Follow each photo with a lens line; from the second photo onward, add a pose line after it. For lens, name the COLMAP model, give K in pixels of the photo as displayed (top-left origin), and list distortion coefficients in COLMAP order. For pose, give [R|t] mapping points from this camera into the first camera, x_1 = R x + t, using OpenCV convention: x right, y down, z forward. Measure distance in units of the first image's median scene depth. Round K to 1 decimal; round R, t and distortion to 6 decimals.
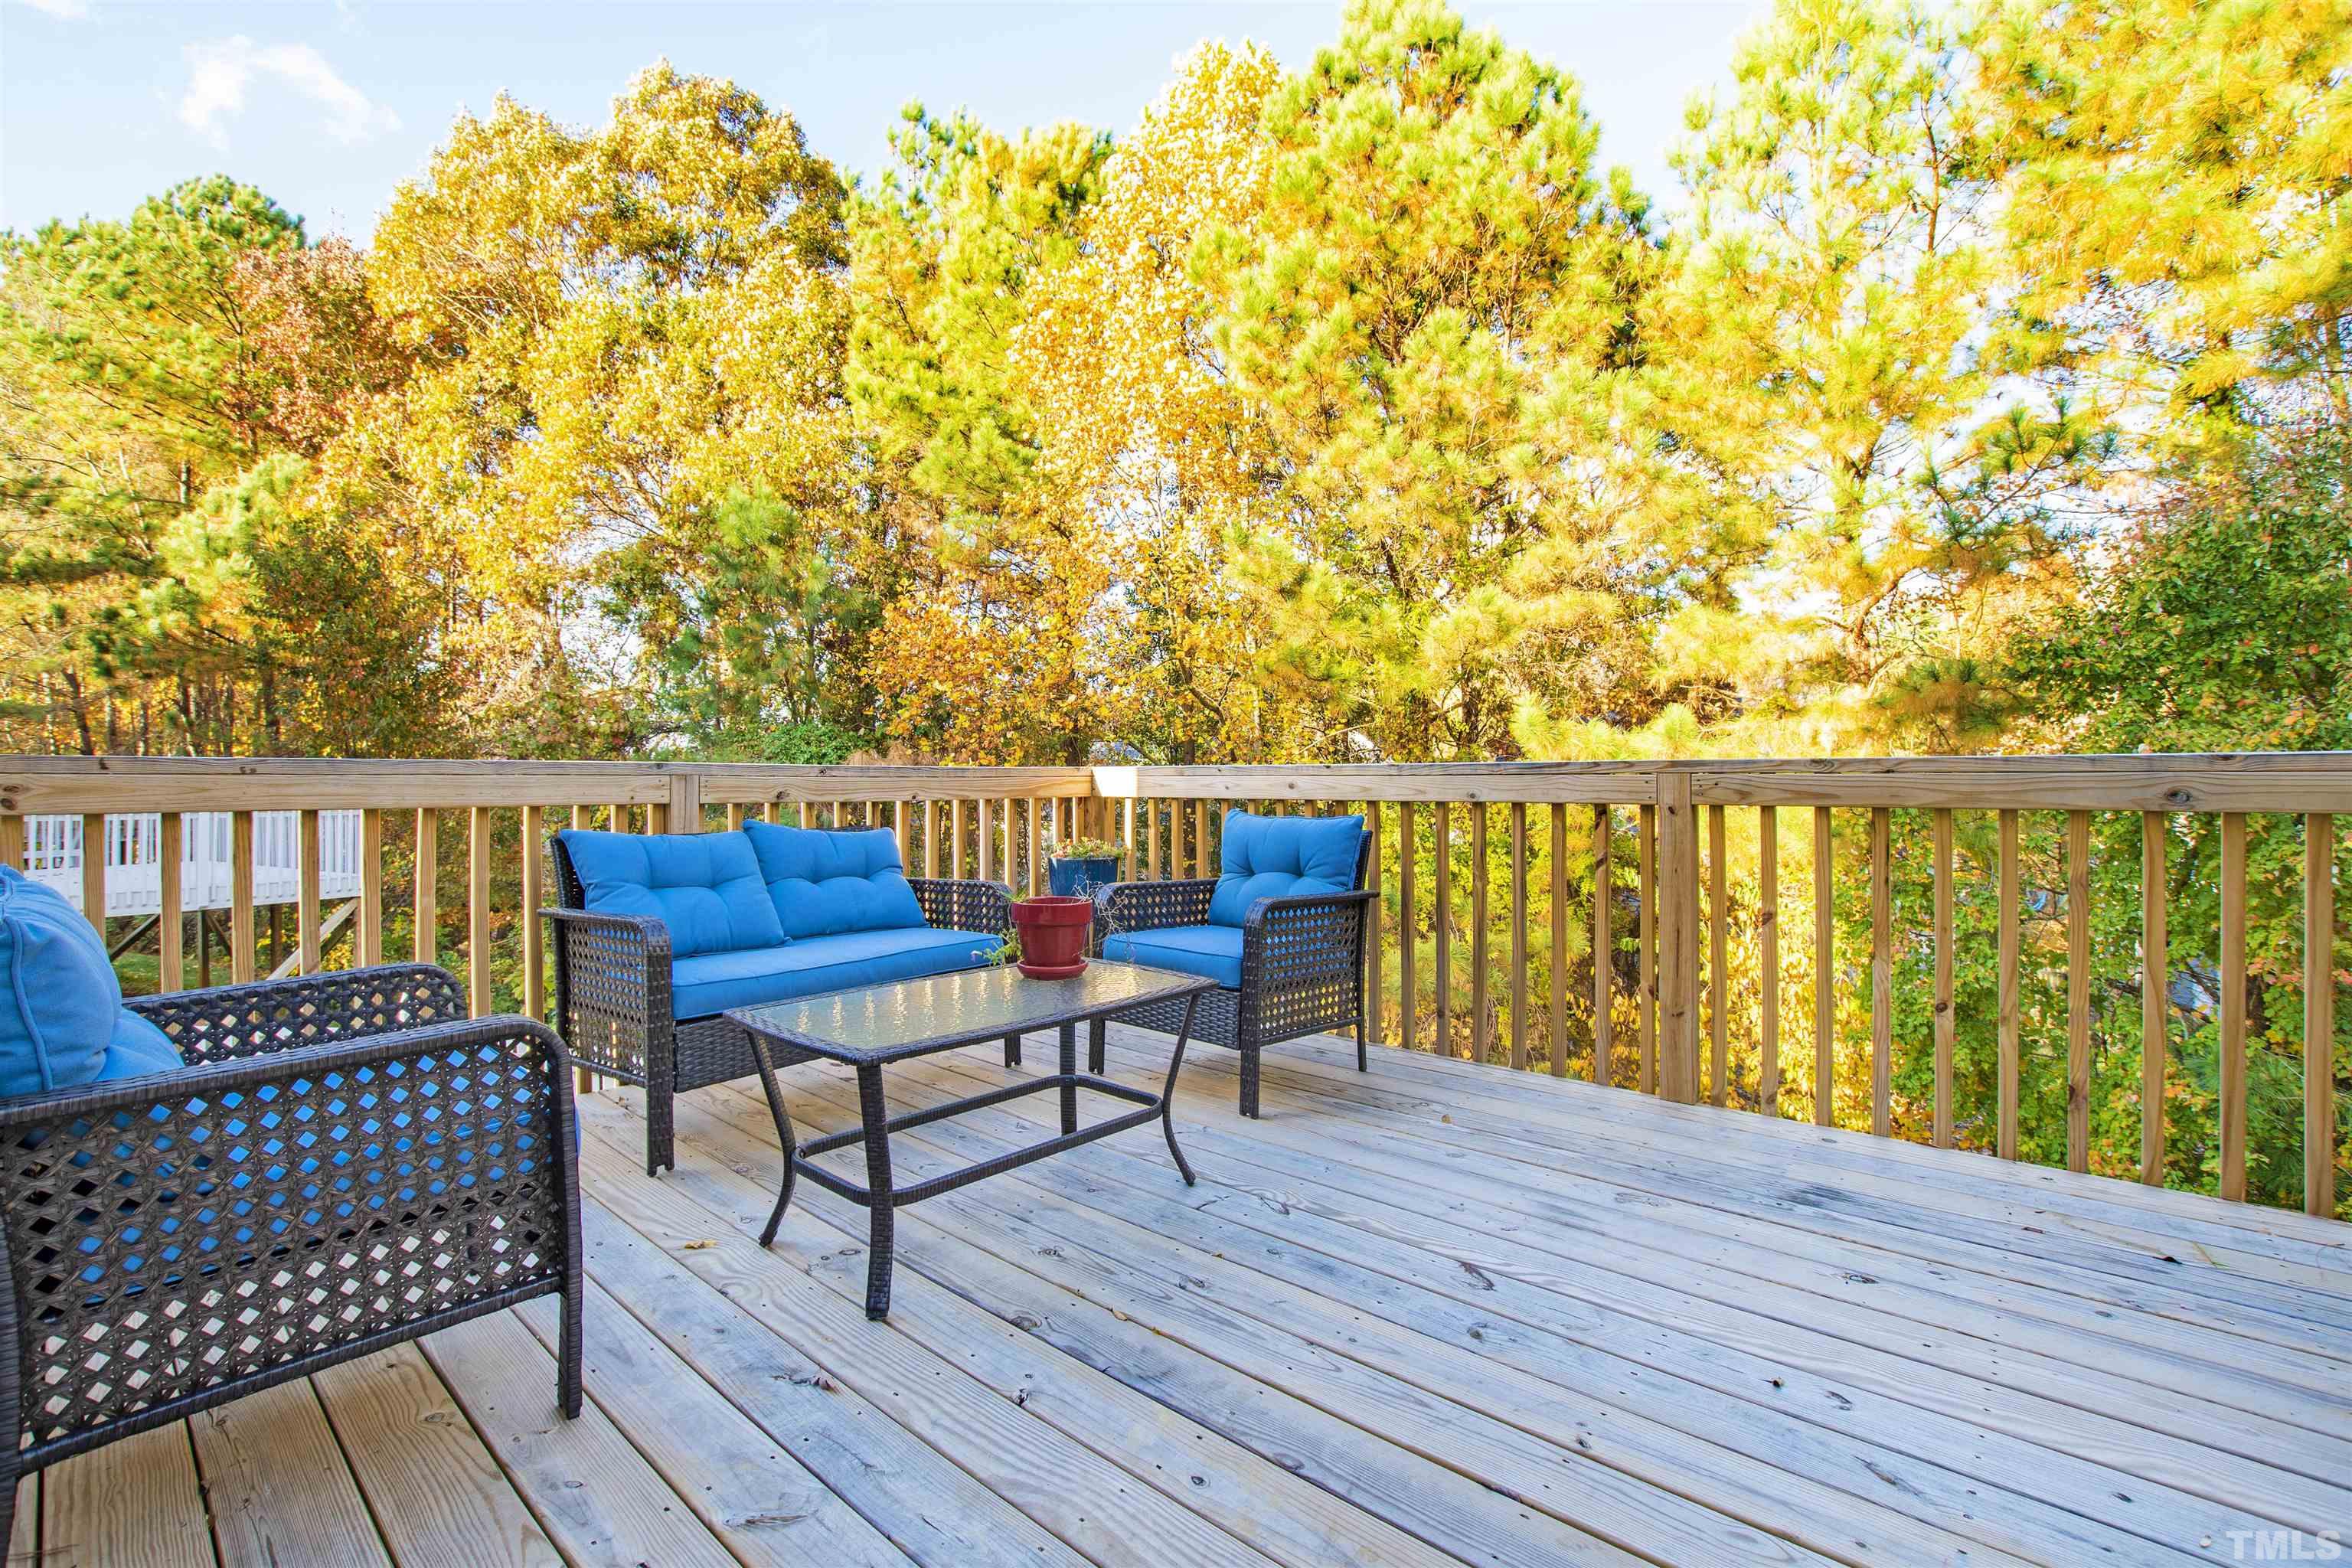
lens RADIAL K [[1030.6, 0, 1182.2], [0, 1030.6, 768.1], [0, 0, 1]] dist [0.007958, -0.004035]
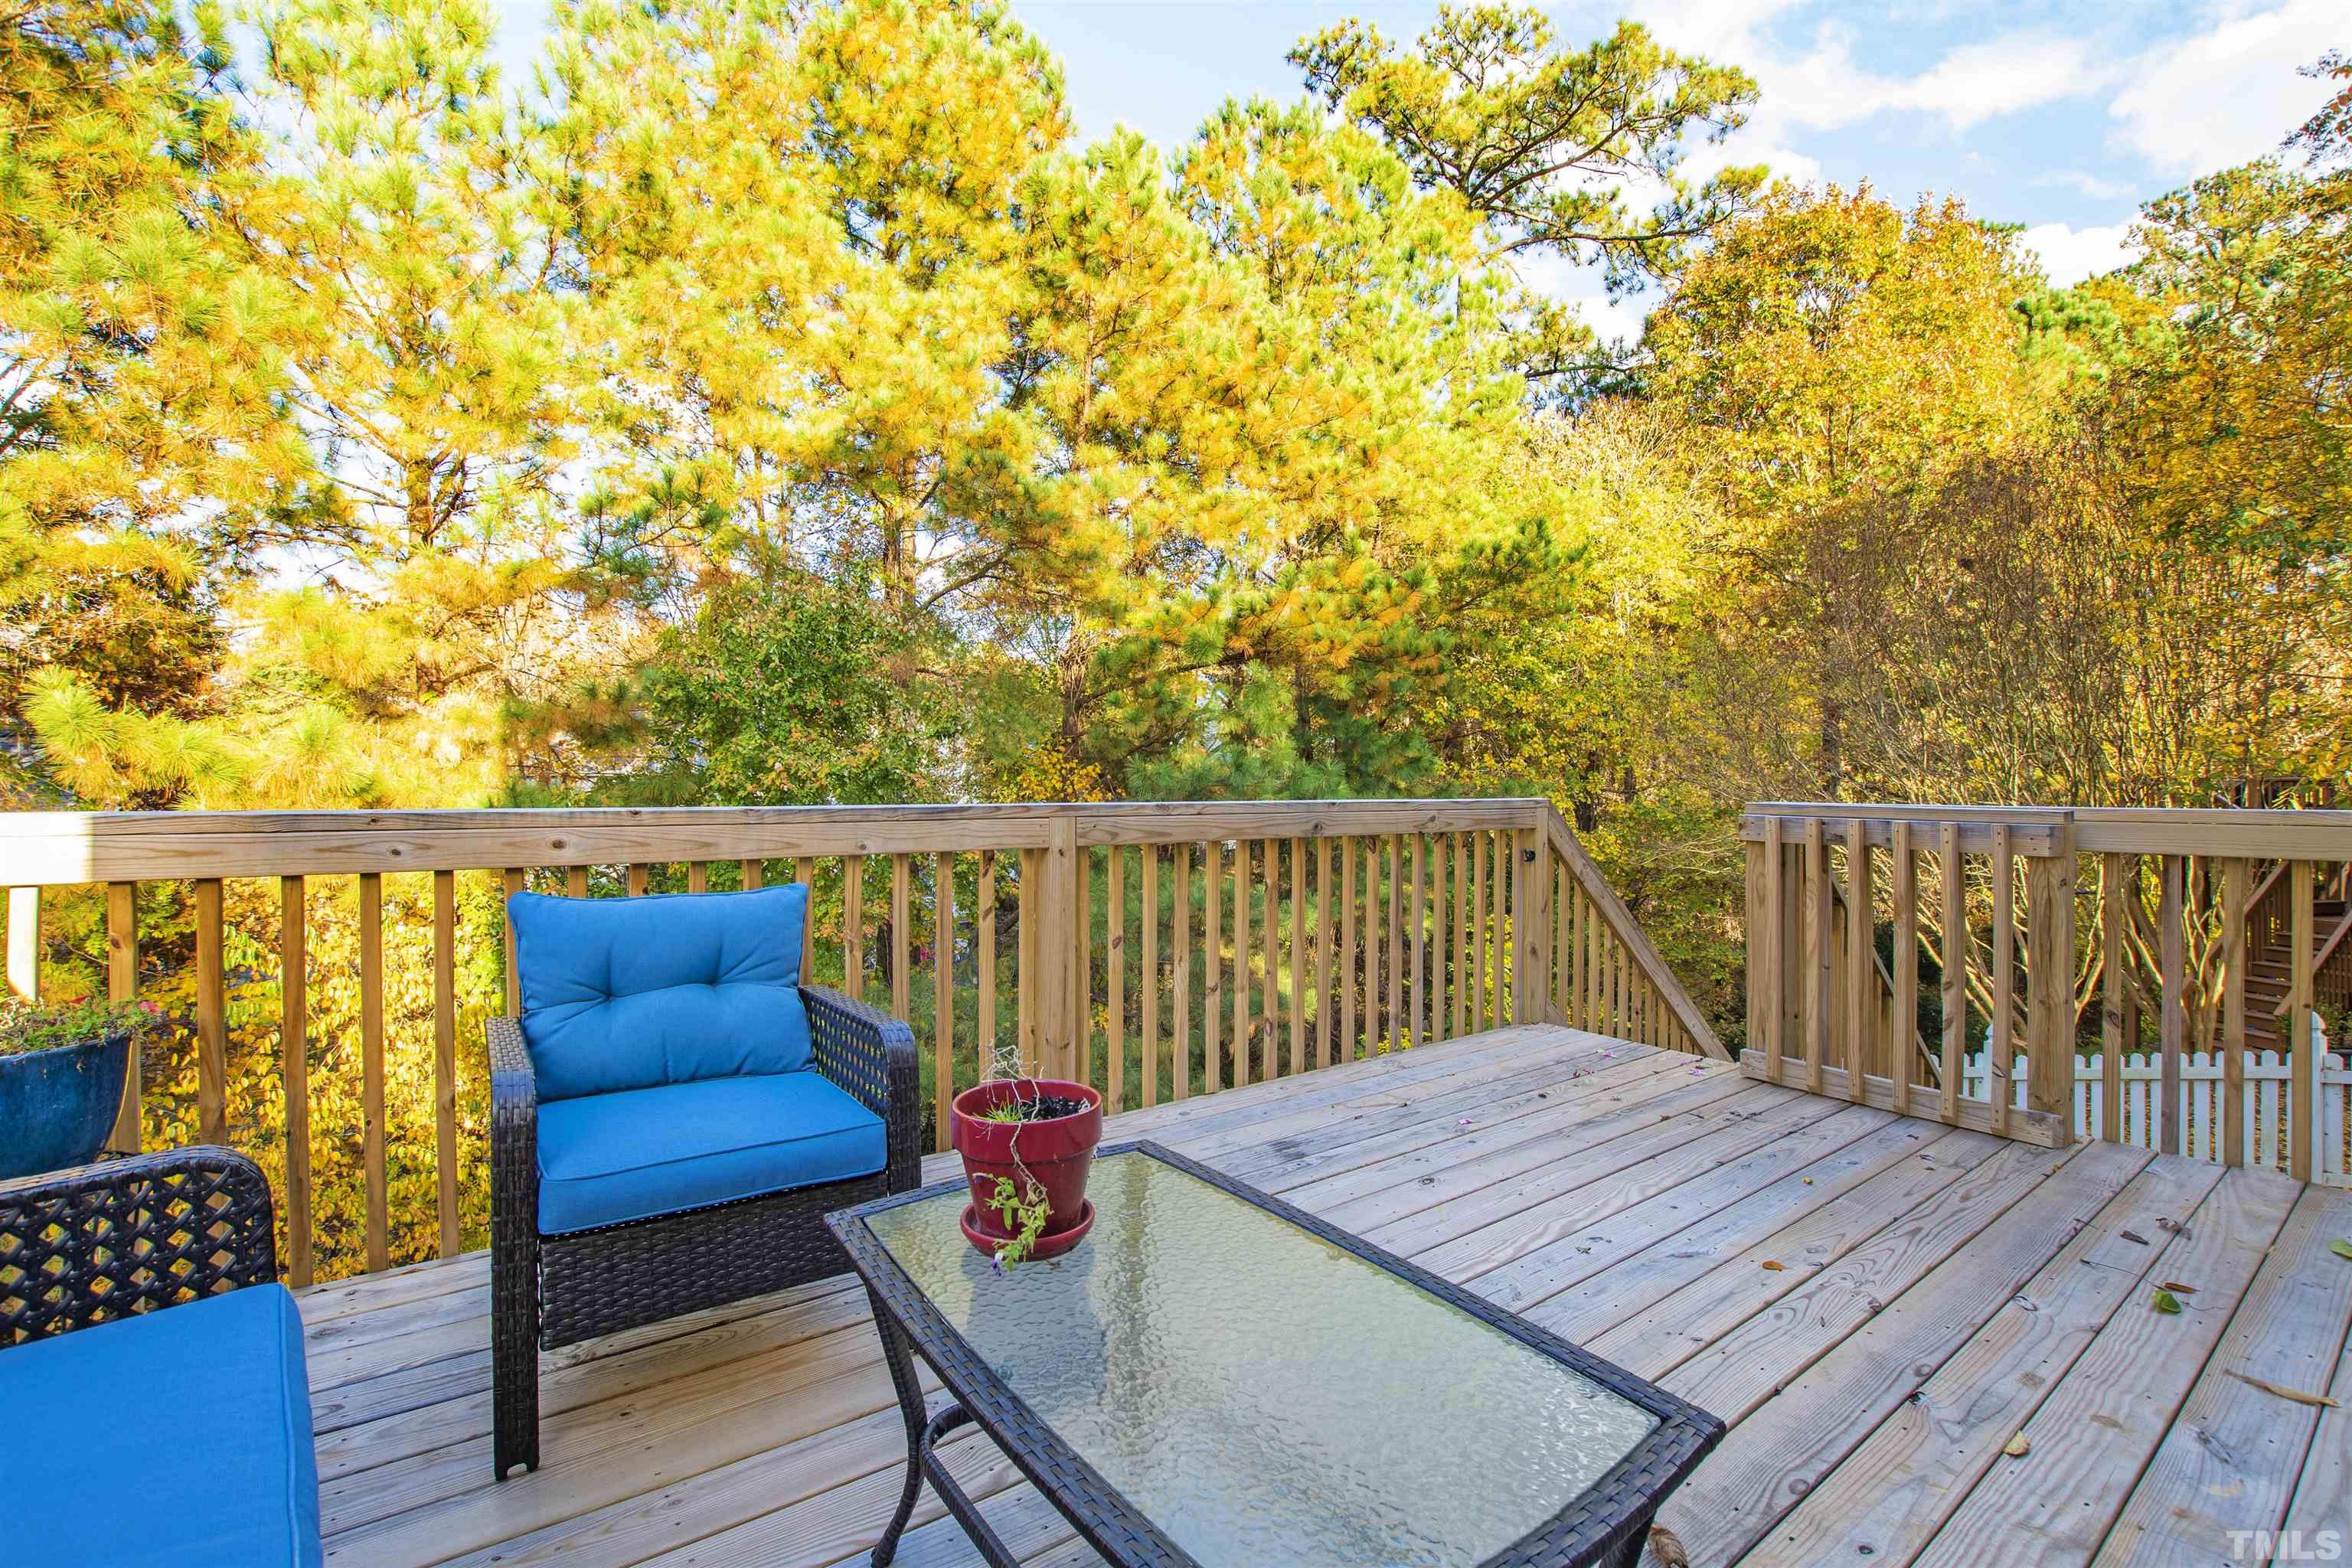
lens RADIAL K [[1030.6, 0, 1178.9], [0, 1030.6, 792.8], [0, 0, 1]] dist [0.007958, -0.004035]
pose [[0.209882, -0.003250, 0.977721, -0.687892], [-0.021090, 0.999747, 0.007851, -0.040516], [-0.977499, -0.022268, 0.209760, 0.886890]]
